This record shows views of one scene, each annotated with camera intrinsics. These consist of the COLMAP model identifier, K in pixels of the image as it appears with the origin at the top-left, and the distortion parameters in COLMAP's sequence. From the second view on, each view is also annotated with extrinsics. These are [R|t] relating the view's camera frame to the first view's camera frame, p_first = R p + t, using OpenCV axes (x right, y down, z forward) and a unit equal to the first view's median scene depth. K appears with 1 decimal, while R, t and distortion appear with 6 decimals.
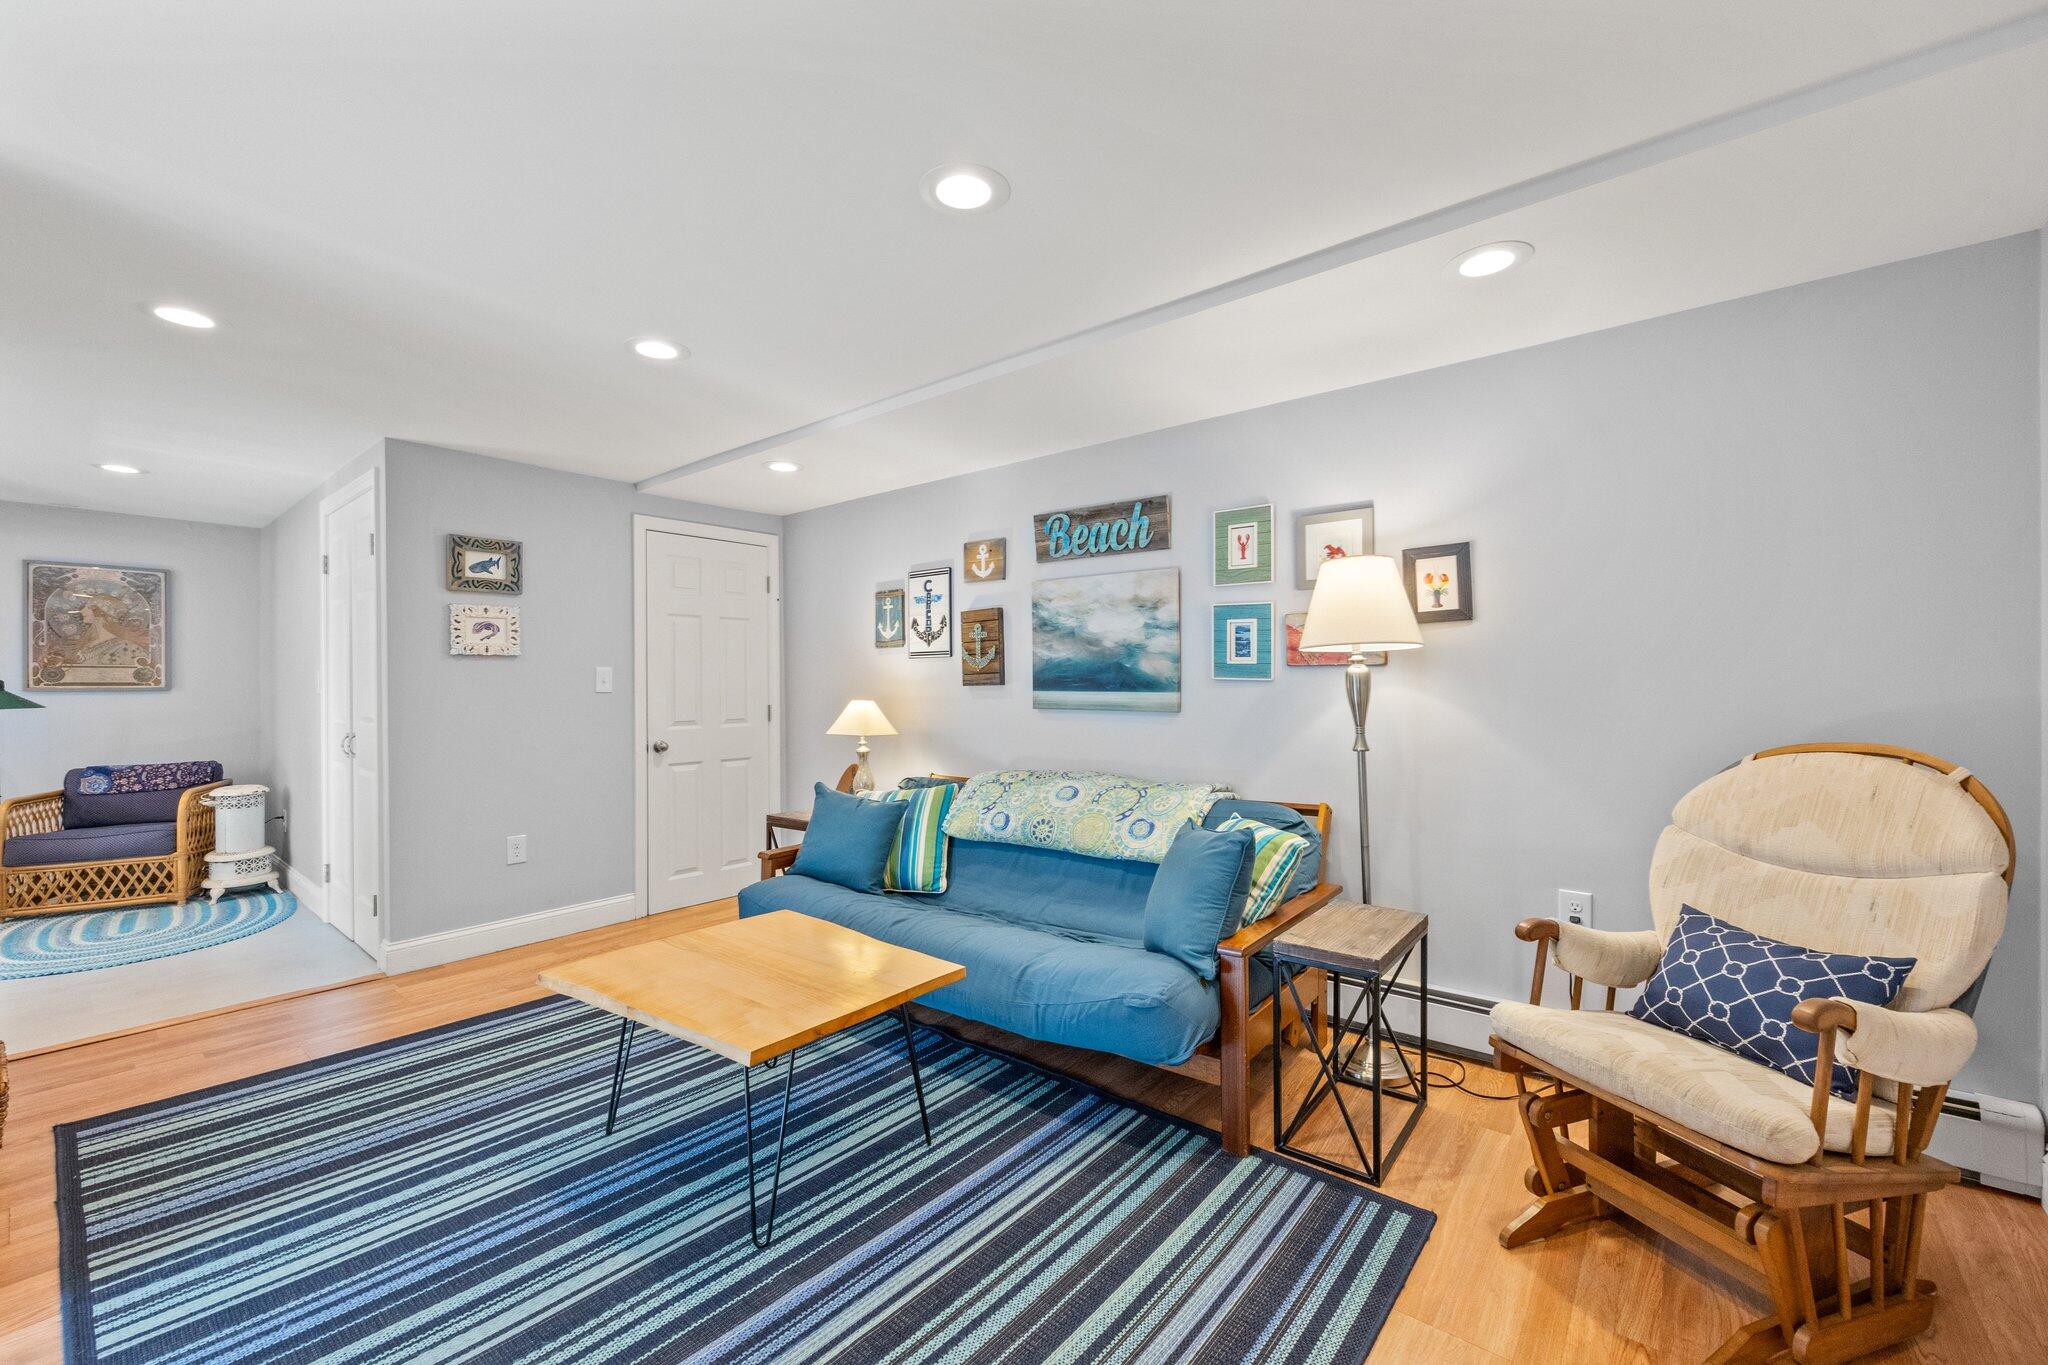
lens RADIAL K [[826.8, 0, 1024.0], [0, 826.8, 682.5], [0, 0, 1]] dist [0.000594, 0.000039]
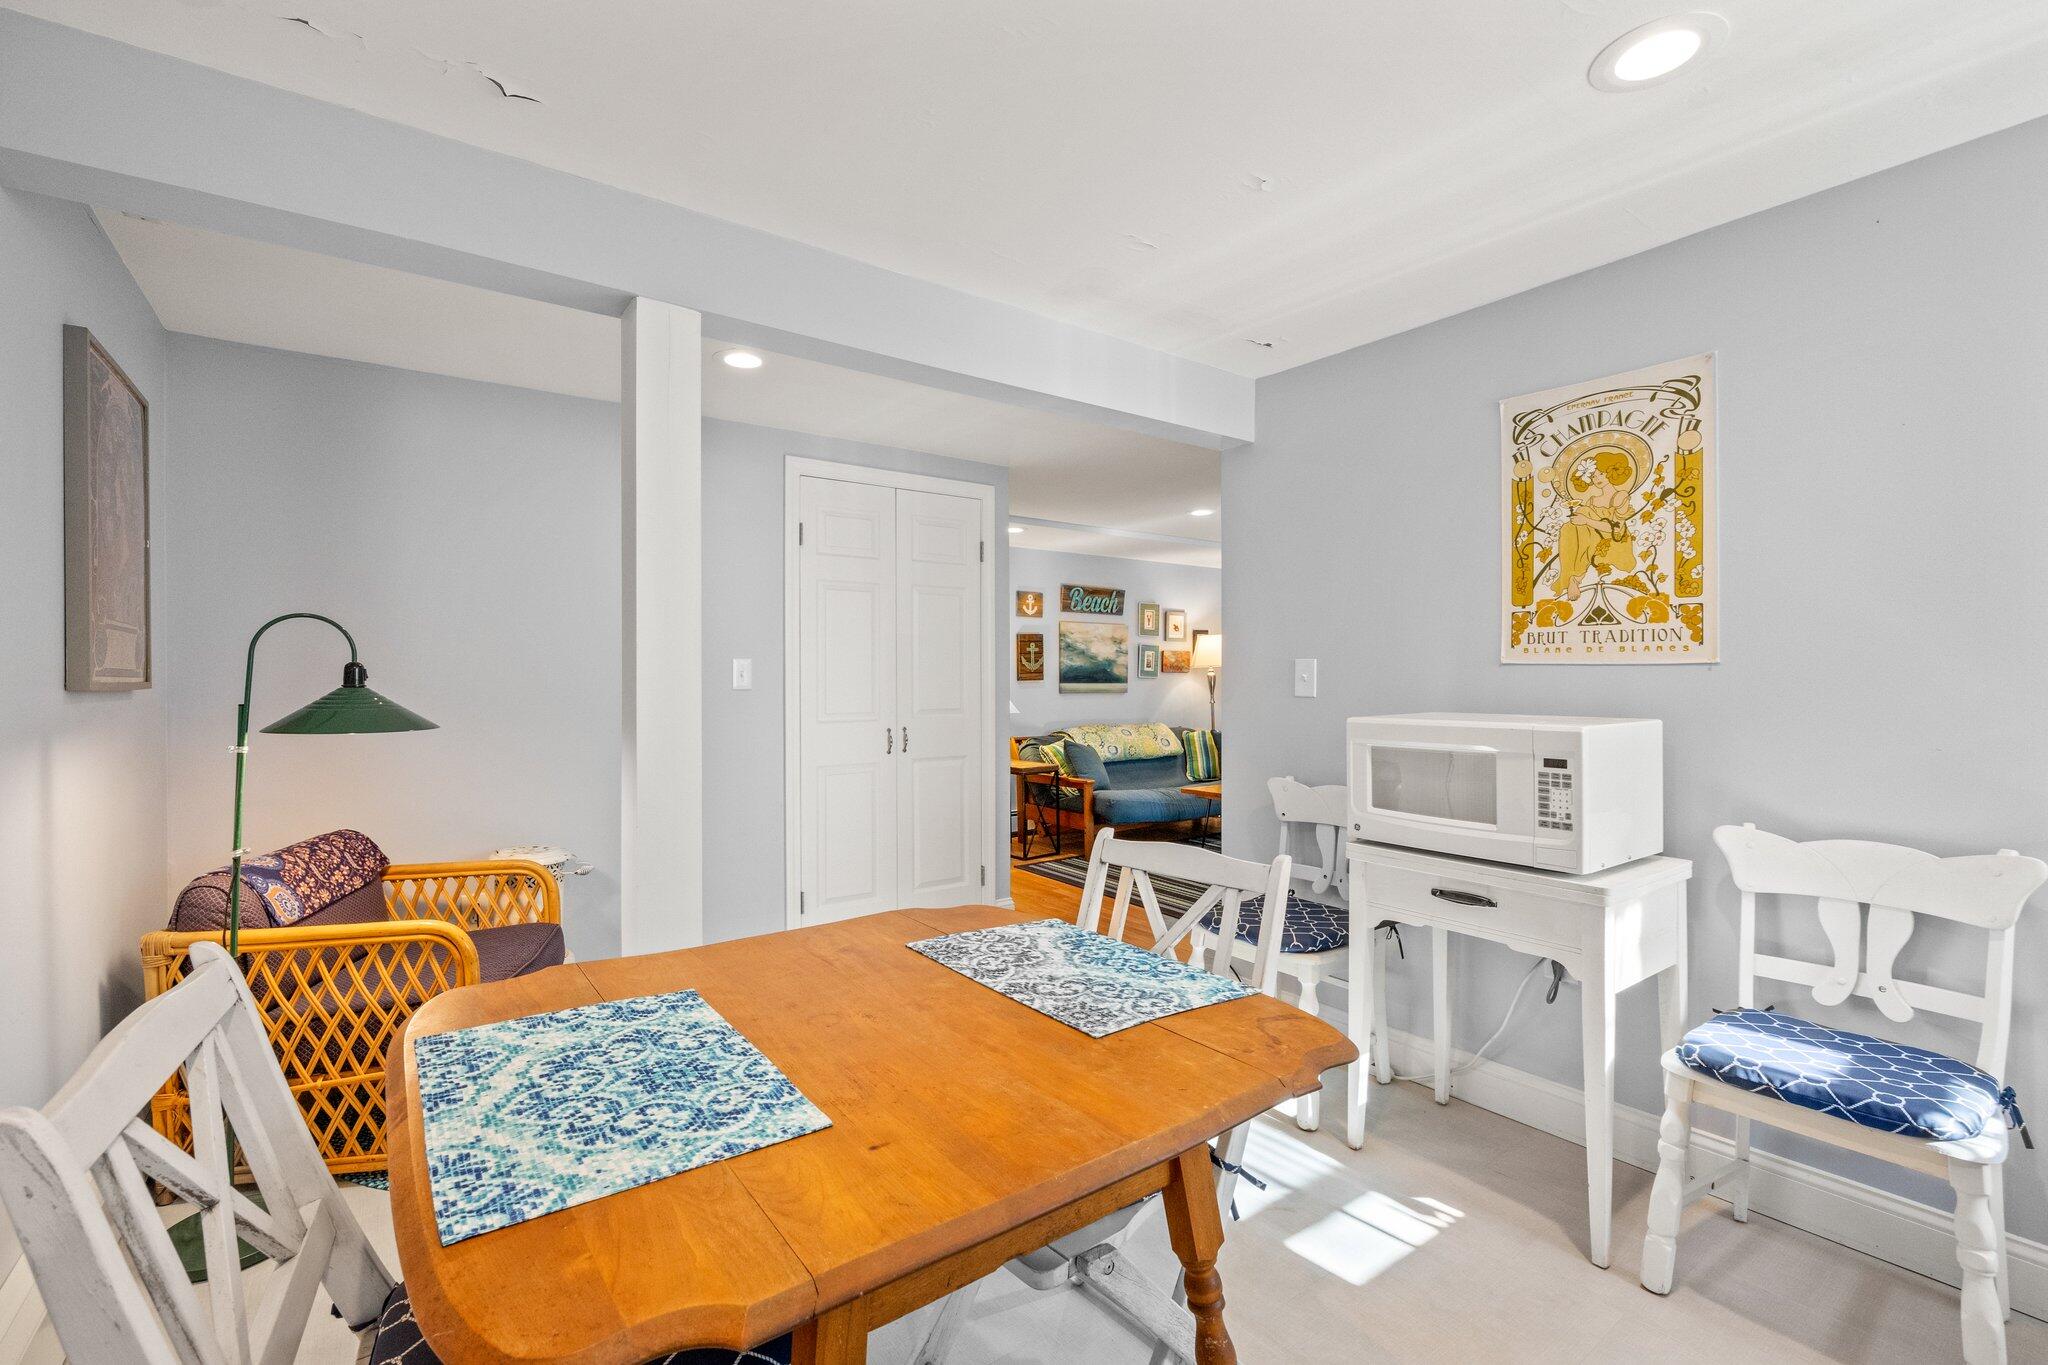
lens RADIAL K [[863.6, 0, 1024.0], [0, 863.6, 682.5], [0, 0, 1]] dist [0.000249, 0.000011]
pose [[0.246875, 0.000310, 0.969047, -1.918677], [0.001777, 0.999998, -0.000773, 0.010326], [-0.969046, 0.001913, 0.246874, 0.661822]]
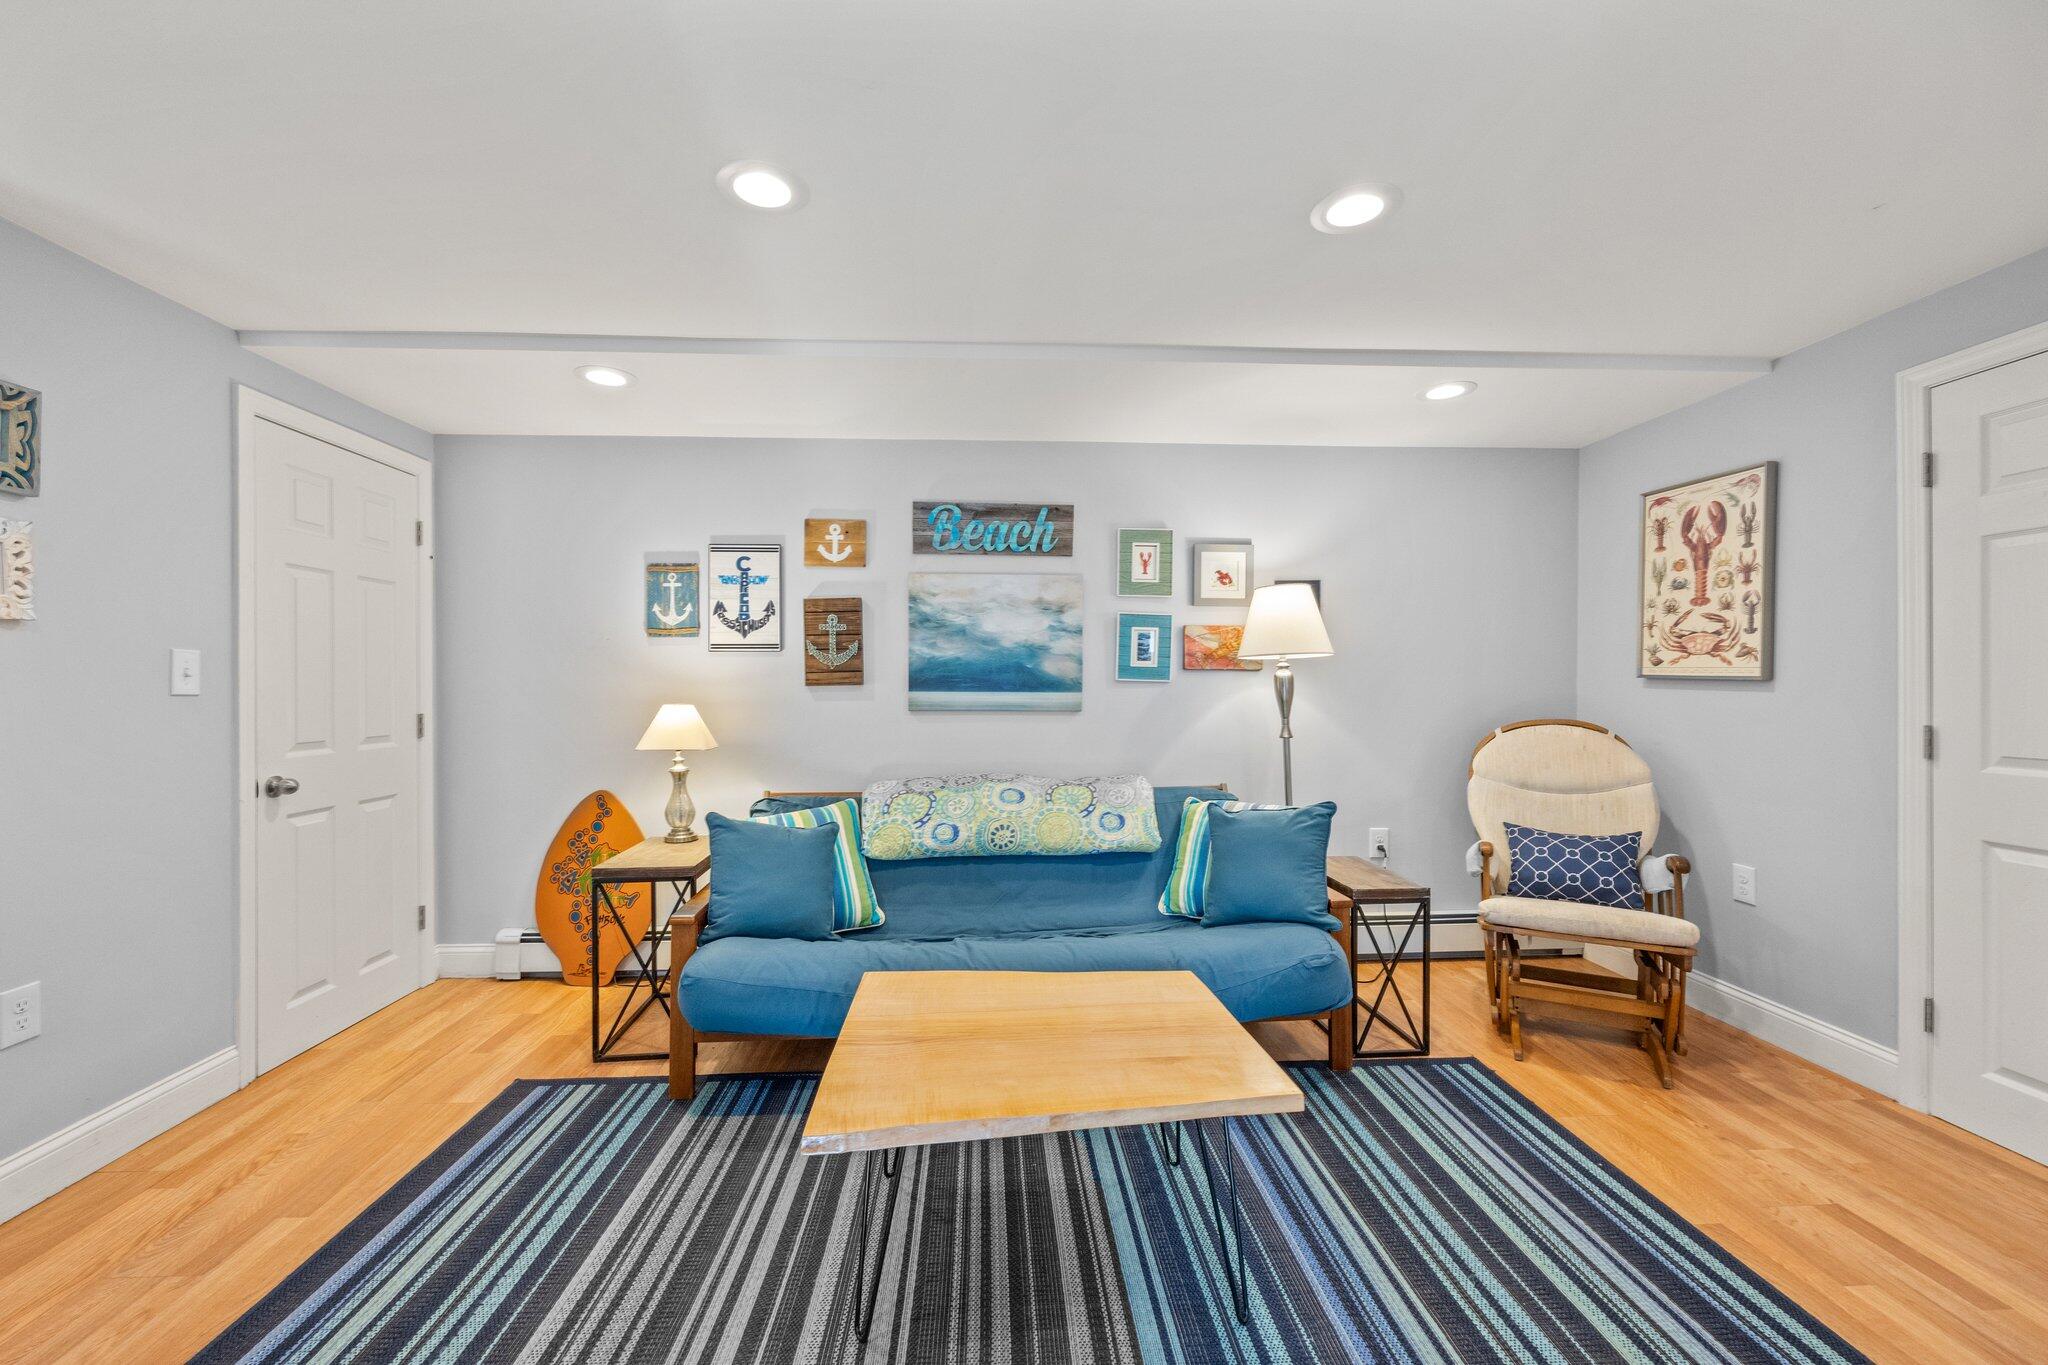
lens RADIAL K [[808.4, 0, 1019.9], [0, 808.4, 687.7], [0, 0, 1]] dist [-0.002712, -0.000008]
pose [[0.738751, 0.002912, 0.673972, -0.538216], [-0.004220, 0.999991, 0.000305, 0.005488], [-0.673965, -0.003070, 0.738757, 0.266675]]
